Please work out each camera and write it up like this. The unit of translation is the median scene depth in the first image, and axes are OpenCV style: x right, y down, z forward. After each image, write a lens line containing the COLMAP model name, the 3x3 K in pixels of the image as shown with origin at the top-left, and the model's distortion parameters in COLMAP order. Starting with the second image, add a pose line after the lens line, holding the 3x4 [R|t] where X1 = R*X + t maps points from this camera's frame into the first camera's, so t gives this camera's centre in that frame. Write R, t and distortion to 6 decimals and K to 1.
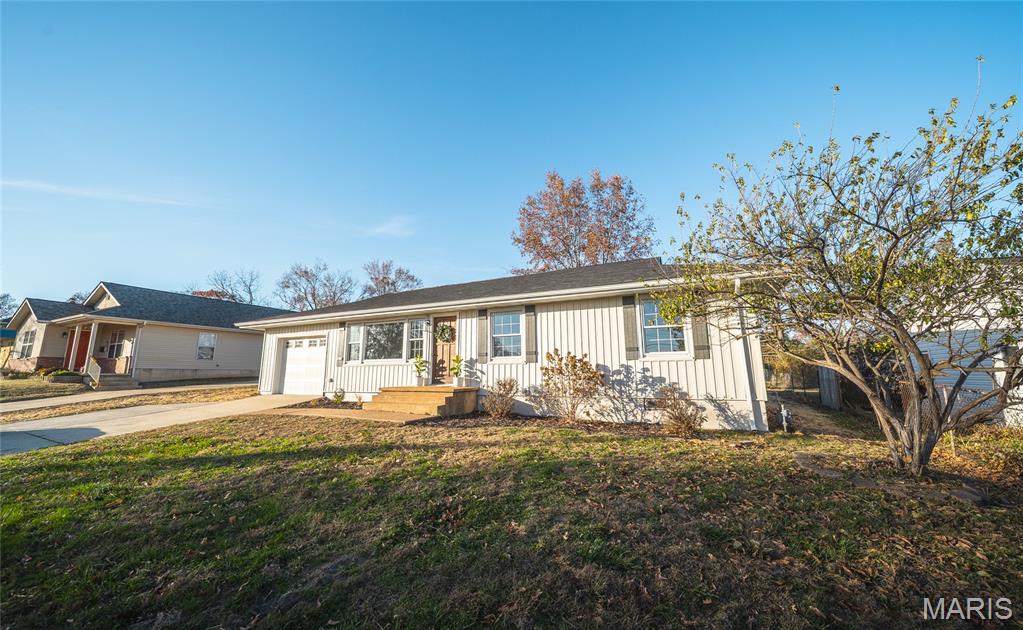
lens RADIAL K [[366.4, 0, 511.5], [0, 366.4, 315.0], [0, 0, 1]] dist [-0.000276, 0.000008]
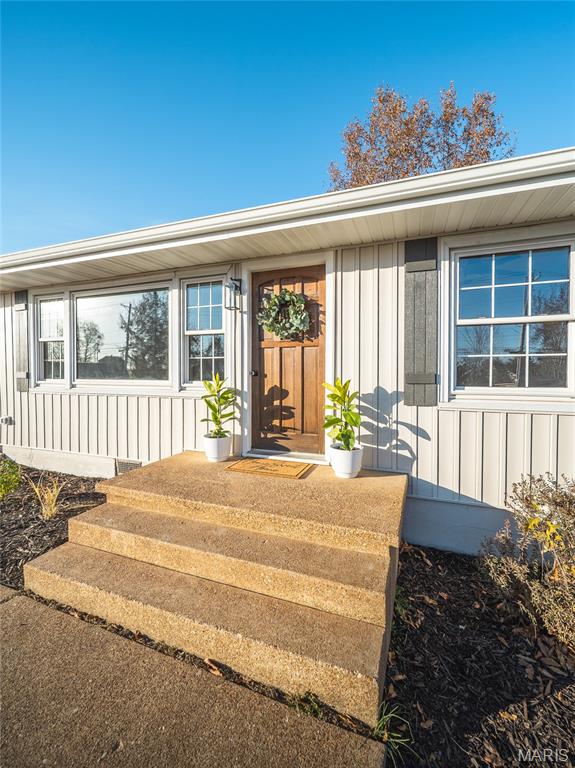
lens RADIAL K [[305.6, 0, 290.9], [0, 305.6, 374.6], [0, 0, 1]] dist [-0.000354, -0.000048]
pose [[0.995525, 0.005924, 0.094311, -0.207360], [-0.022313, 0.984547, 0.173693, 0.055211], [-0.091824, -0.175020, 0.980274, 0.696896]]
